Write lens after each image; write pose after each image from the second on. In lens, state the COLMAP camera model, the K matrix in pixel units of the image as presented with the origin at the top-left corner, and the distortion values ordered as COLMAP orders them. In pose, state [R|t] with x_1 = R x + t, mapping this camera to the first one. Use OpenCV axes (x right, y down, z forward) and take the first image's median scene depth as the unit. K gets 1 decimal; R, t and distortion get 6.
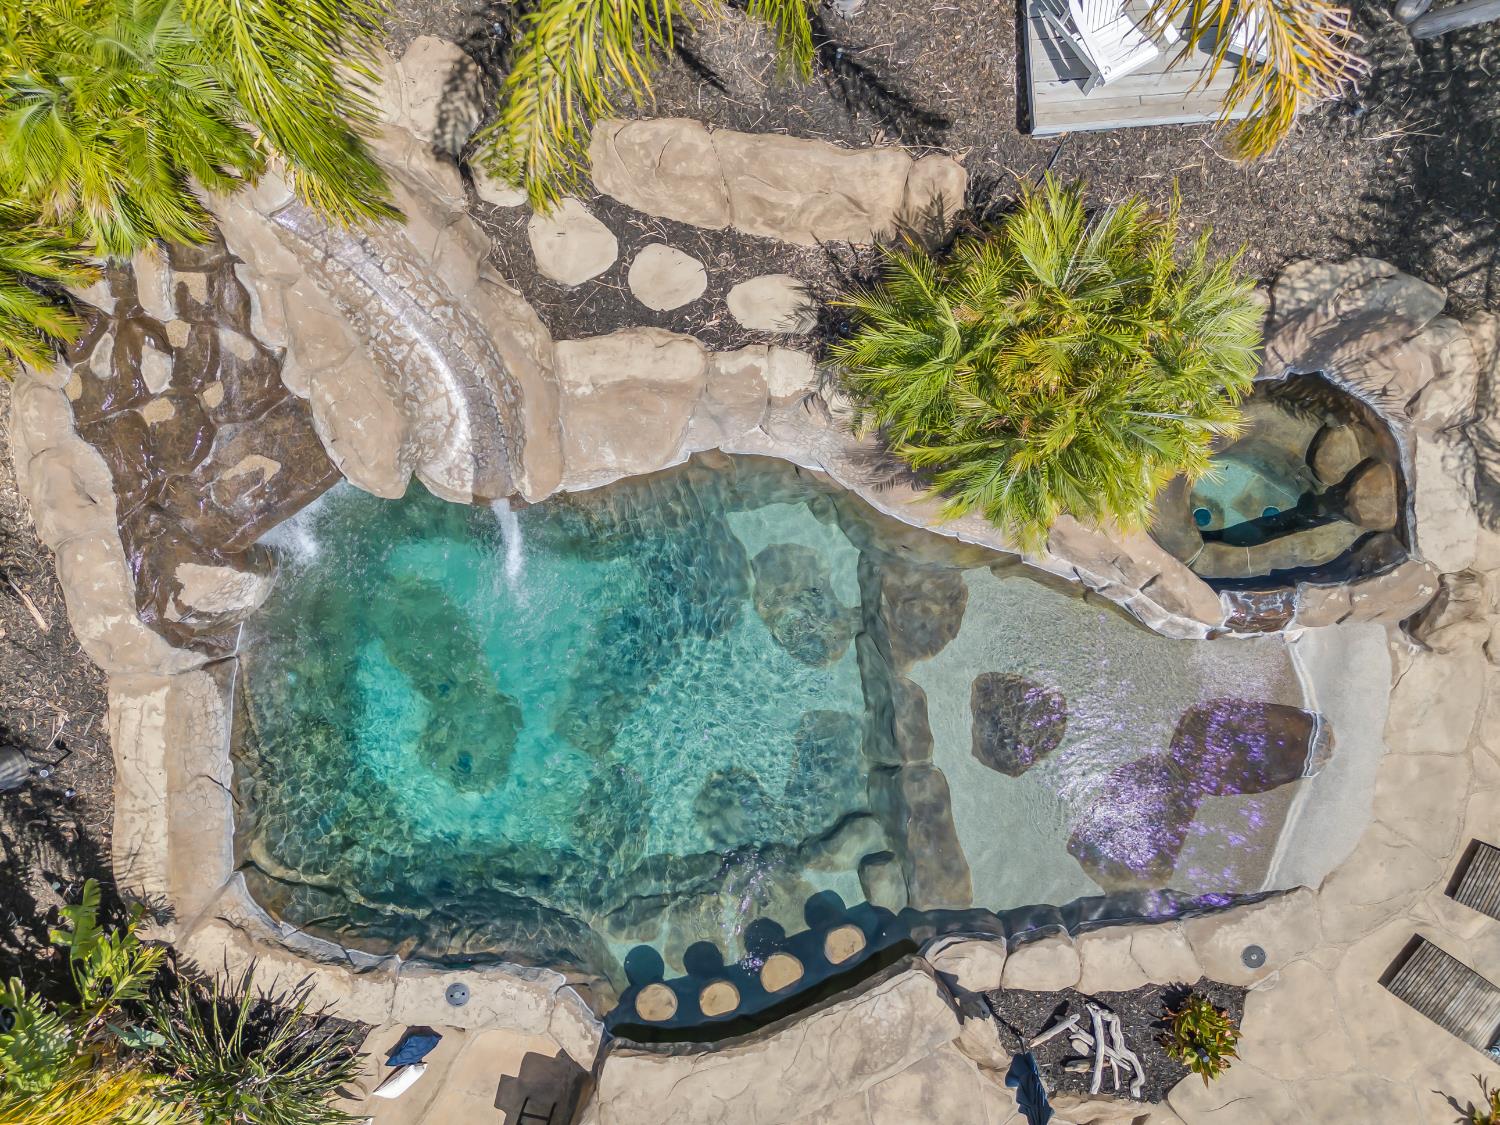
lens RADIAL K [[1109.6, 0, 750.0], [0, 1109.6, 562.5], [0, 0, 1]] dist [0.086158, -0.077416]
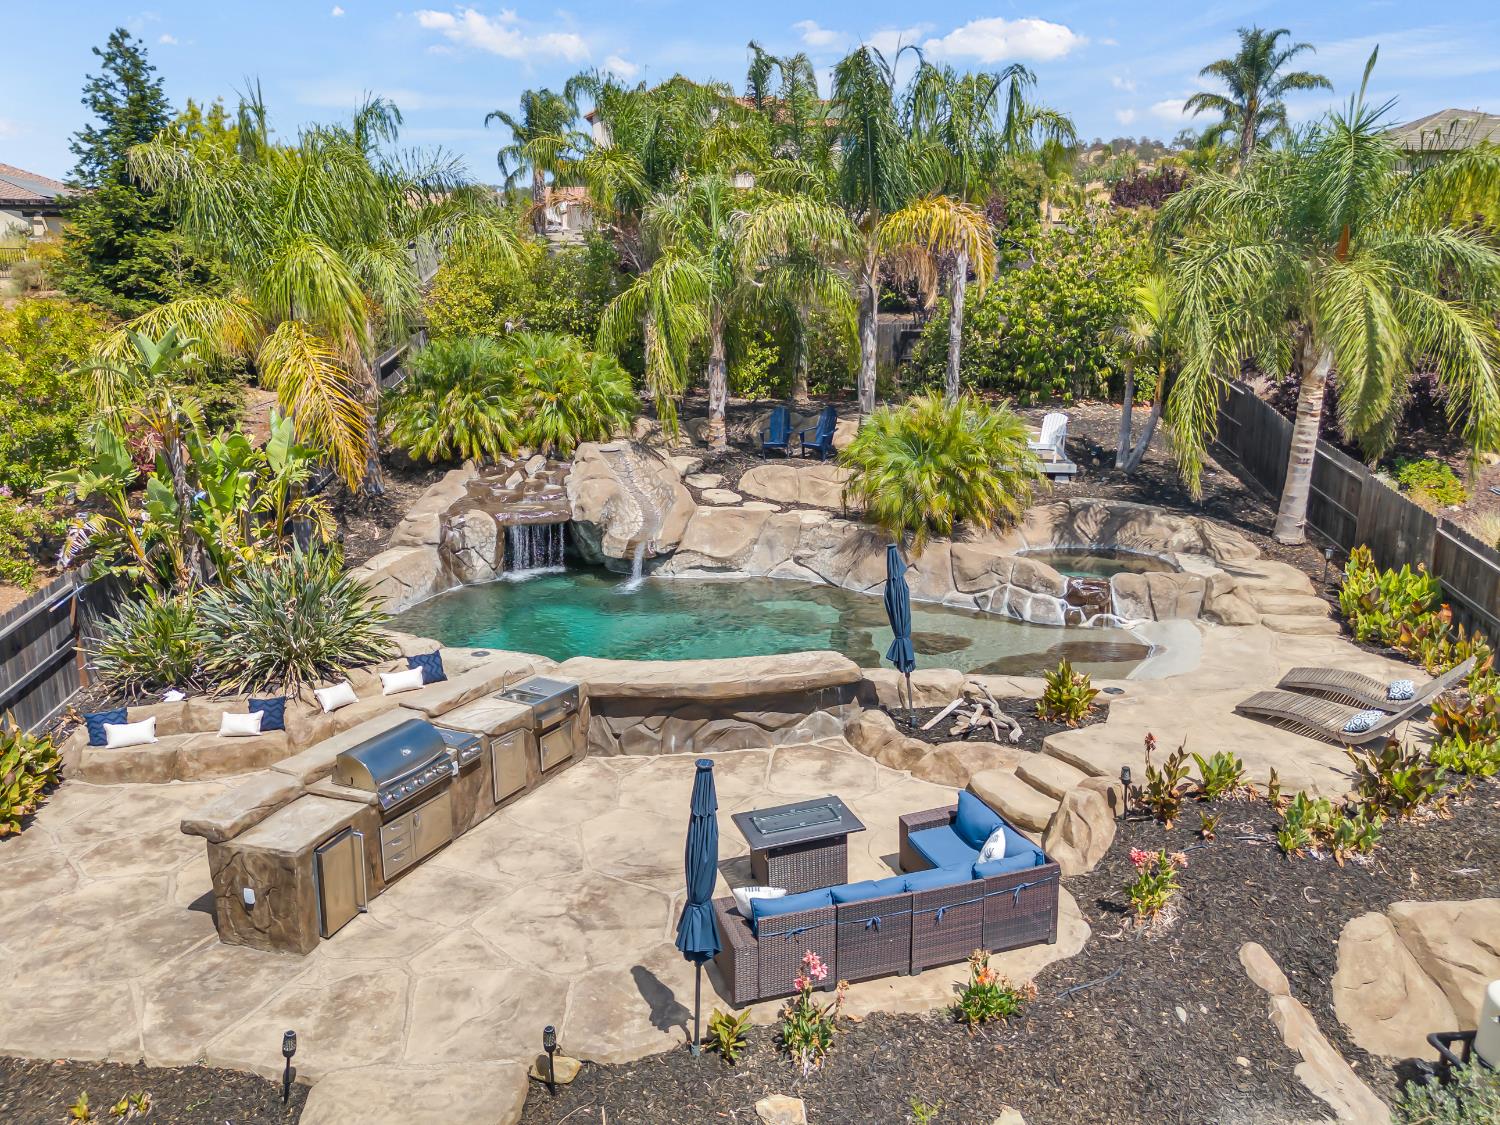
lens RADIAL K [[1109.6, 0, 750.0], [0, 1109.6, 562.5], [0, 0, 1]] dist [0.086158, -0.077416]
pose [[0.969764, 0.059278, -0.236735, 0.344370], [-0.243953, 0.209069, -0.946983, 1.534804], [-0.006641, 0.976103, 0.217209, 0.612925]]
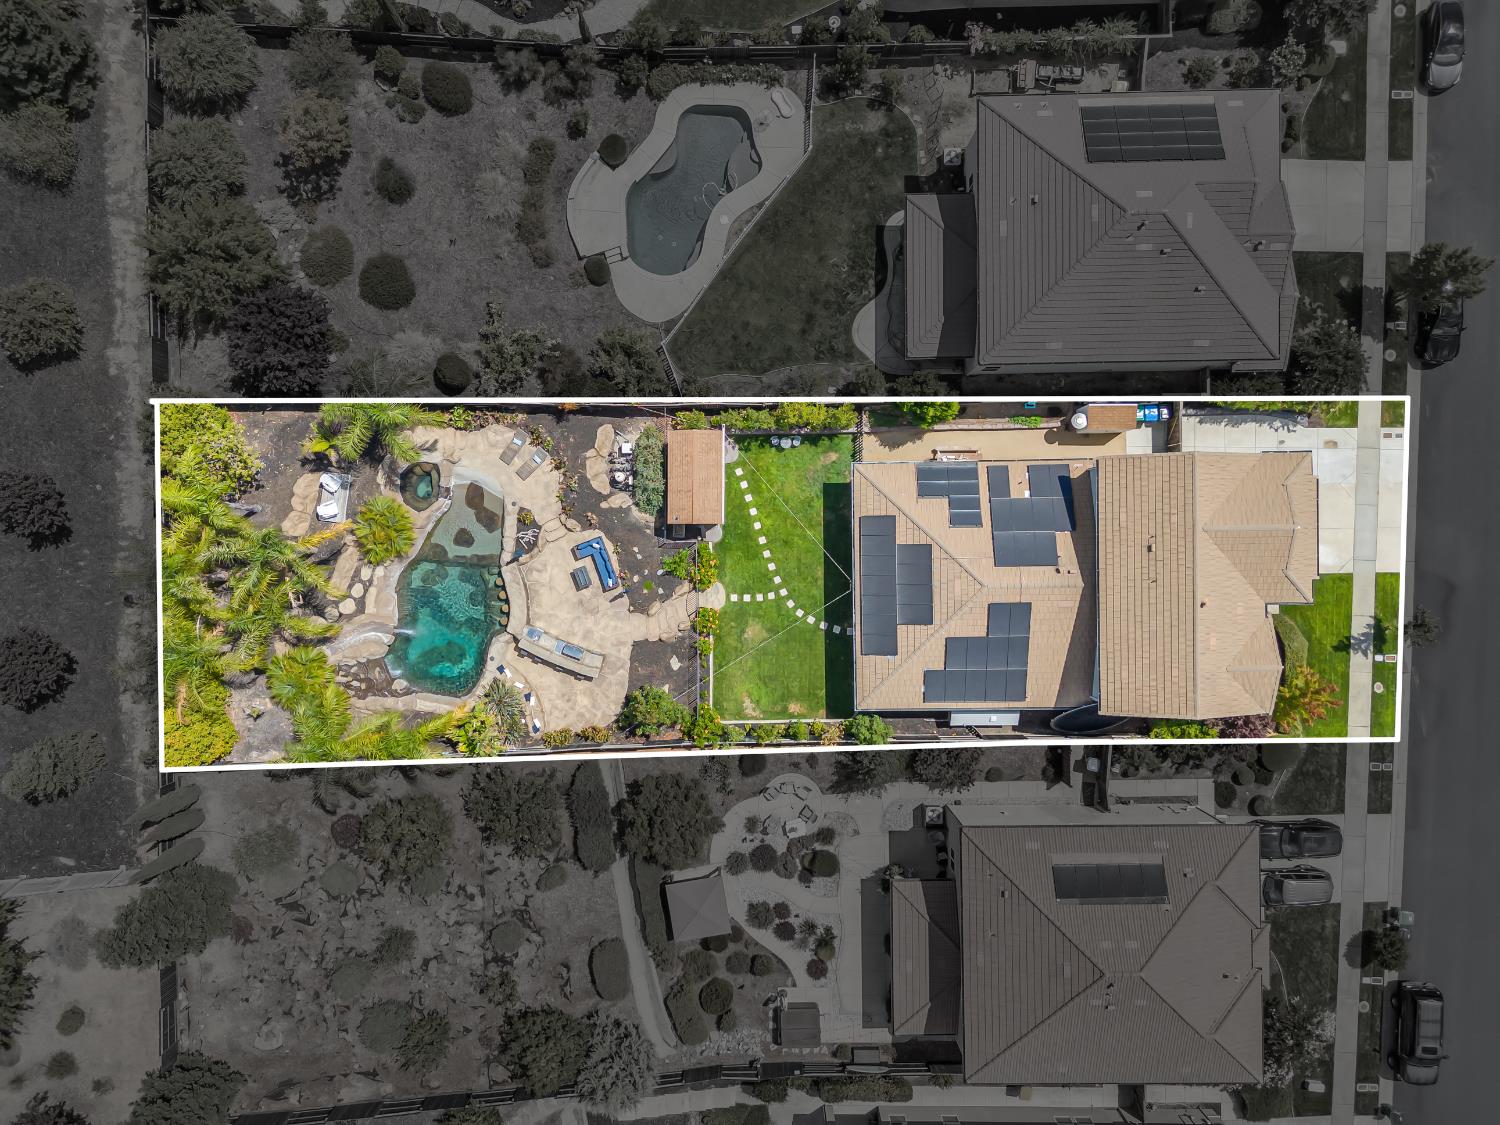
lens RADIAL K [[1109.6, 0, 750.0], [0, 1109.6, 562.5], [0, 0, 1]] dist [0.086158, -0.077416]
pose [[0.196046, -0.980594, -0.001157, 0.401713], [0.980578, 0.196049, -0.005678, 1.480872], [0.005795, -0.000021, 0.999983, -4.048779]]
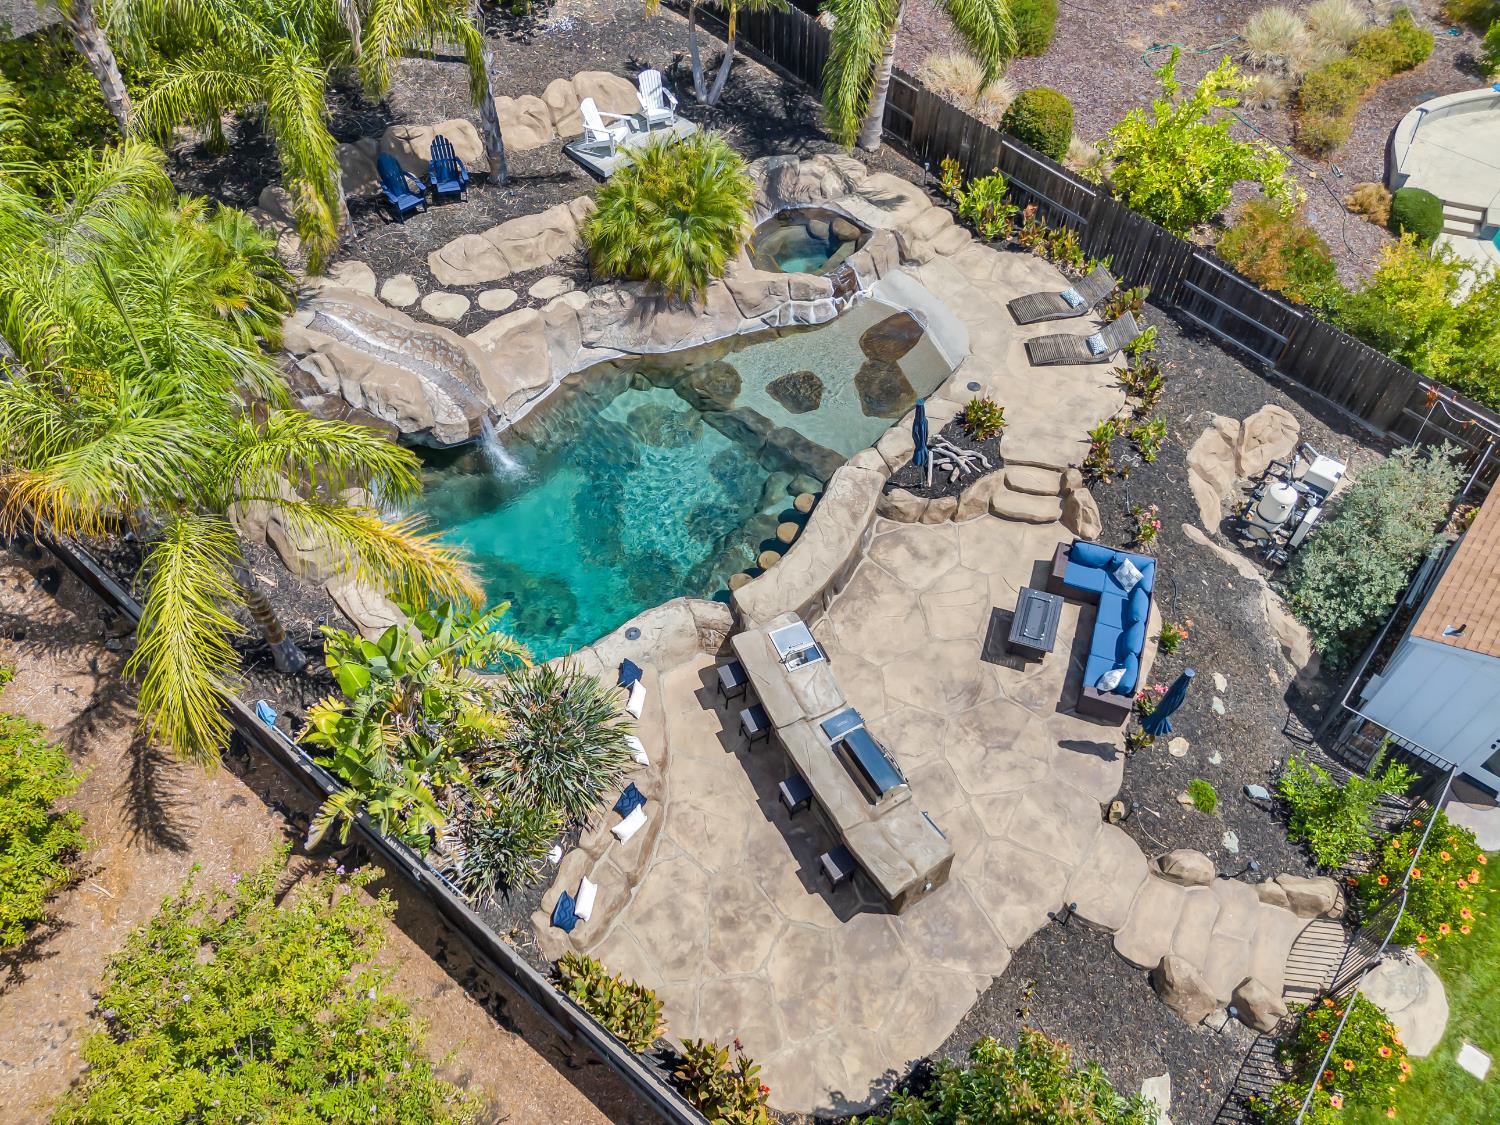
lens RADIAL K [[1109.6, 0, 750.0], [0, 1109.6, 562.5], [0, 0, 1]] dist [0.086158, -0.077416]
pose [[0.768556, -0.493988, 0.406568, -0.703942], [0.639714, 0.602664, -0.477035, 1.148817], [-0.009374, 0.626715, 0.779192, -0.220400]]
